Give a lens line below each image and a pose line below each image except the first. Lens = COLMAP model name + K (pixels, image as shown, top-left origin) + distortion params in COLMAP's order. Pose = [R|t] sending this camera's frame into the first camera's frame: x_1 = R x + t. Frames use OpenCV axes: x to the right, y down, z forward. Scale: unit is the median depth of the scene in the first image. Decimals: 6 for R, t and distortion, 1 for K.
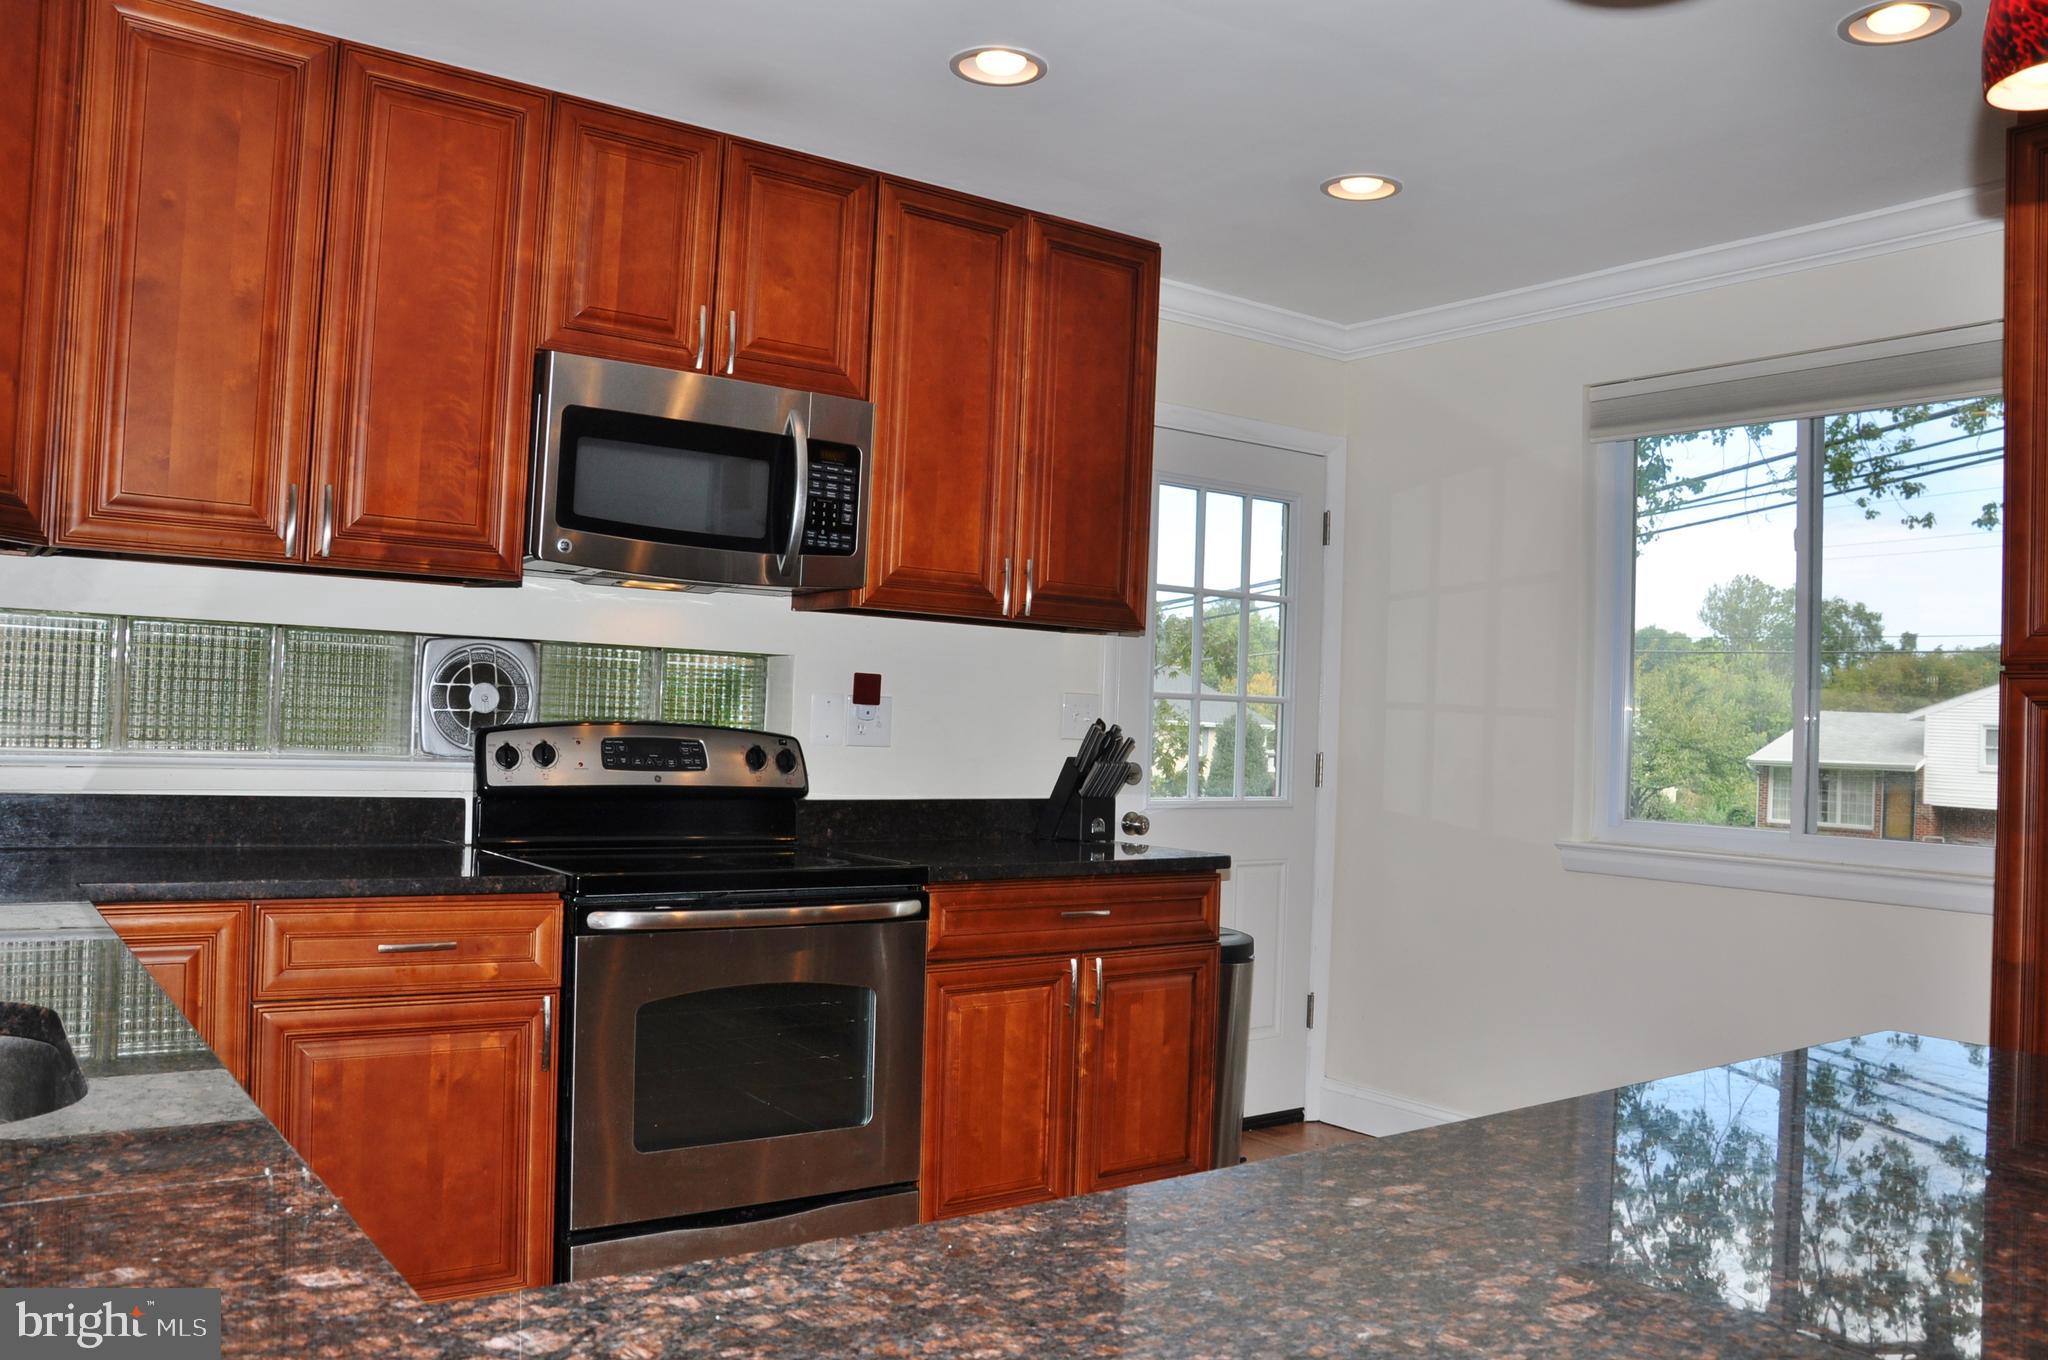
lens RADIAL K [[1620.3, 0, 1024.0], [0, 1620.3, 680.0], [0, 0, 1]] dist [-0.156442, 0.117206]
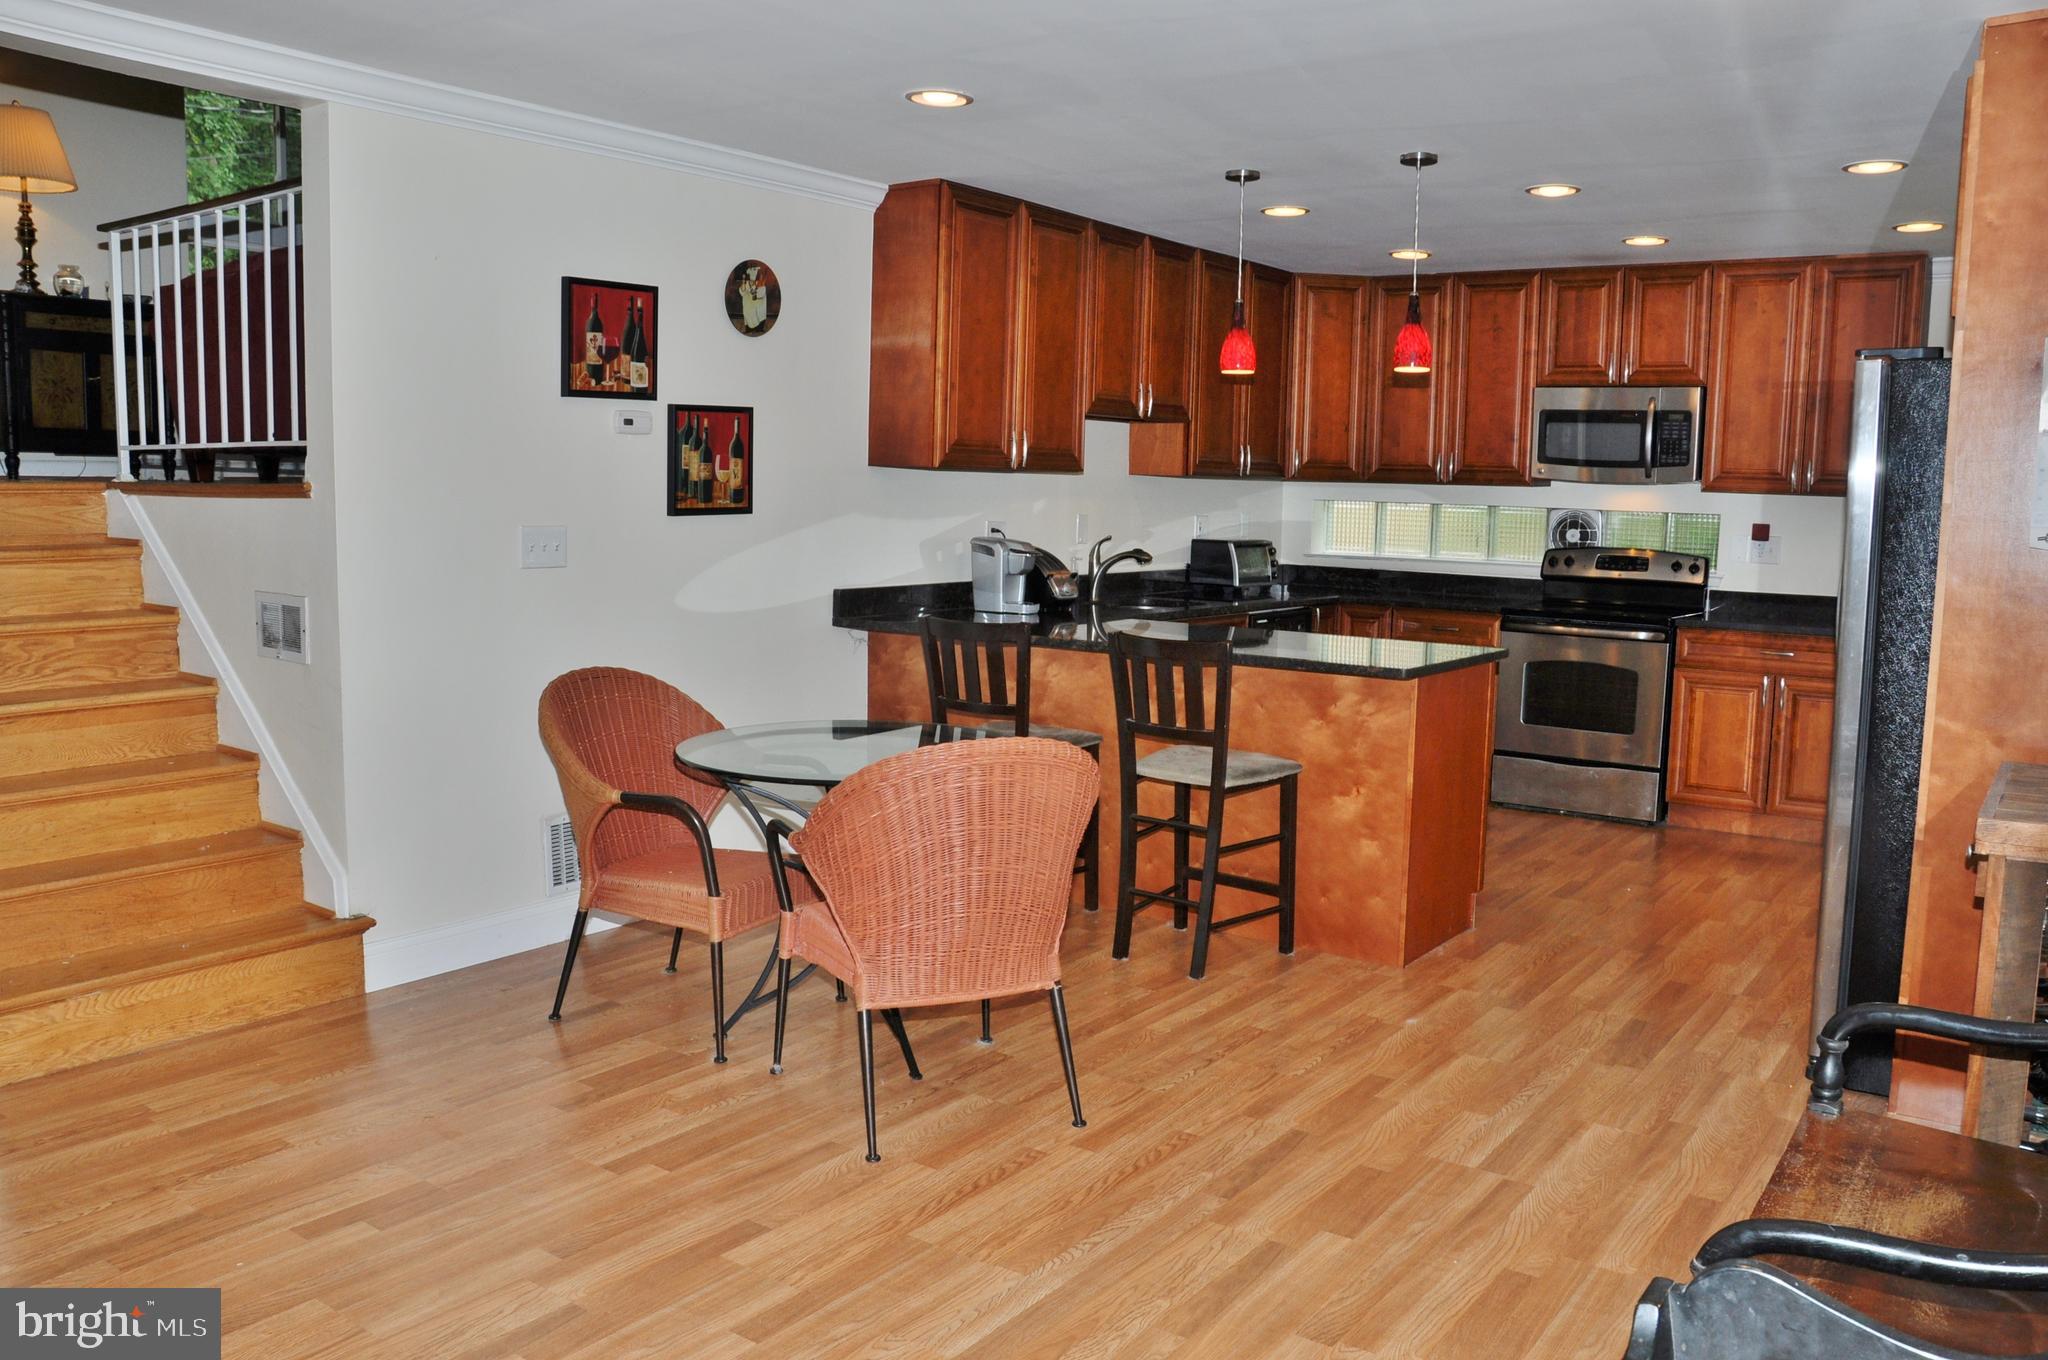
lens RADIAL K [[1620.3, 0, 1024.0], [0, 1620.3, 680.0], [0, 0, 1]] dist [-0.156442, 0.117206]
pose [[0.302034, 0.088070, -0.949220, 1.548910], [0.015170, 0.995153, 0.097159, -0.015478], [0.953176, -0.043745, 0.299234, -0.387112]]
